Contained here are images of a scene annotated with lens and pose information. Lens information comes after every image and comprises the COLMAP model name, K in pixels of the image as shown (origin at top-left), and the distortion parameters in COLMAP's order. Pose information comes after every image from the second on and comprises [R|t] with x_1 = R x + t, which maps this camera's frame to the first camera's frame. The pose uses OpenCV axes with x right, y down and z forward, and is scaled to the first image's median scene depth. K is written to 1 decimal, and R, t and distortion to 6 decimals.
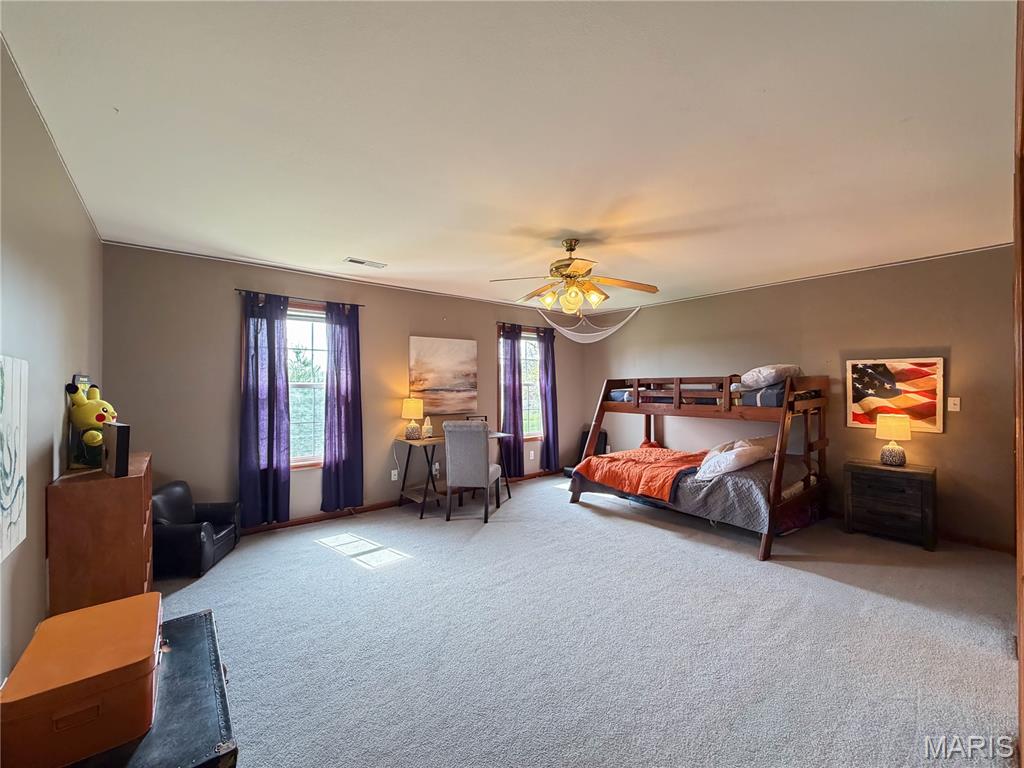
lens RADIAL K [[411.6, 0, 514.2], [0, 411.6, 382.5], [0, 0, 1]] dist [0.002103, 0.000545]
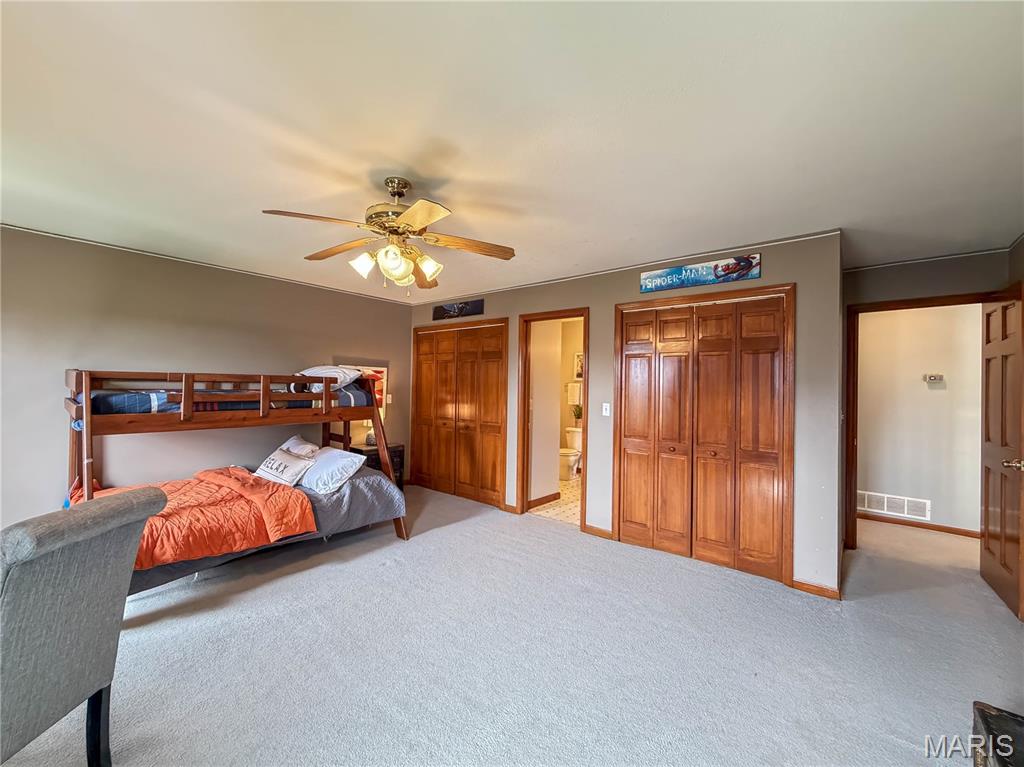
lens RADIAL K [[411.6, 0, 514.5], [0, 411.6, 380.5], [0, 0, 1]] dist [0.002103, 0.000545]
pose [[-0.178551, 0.014806, 0.983819, -0.497588], [-0.018674, 0.999656, -0.018433, 0.003974], [-0.983753, -0.021663, -0.178213, 0.783931]]
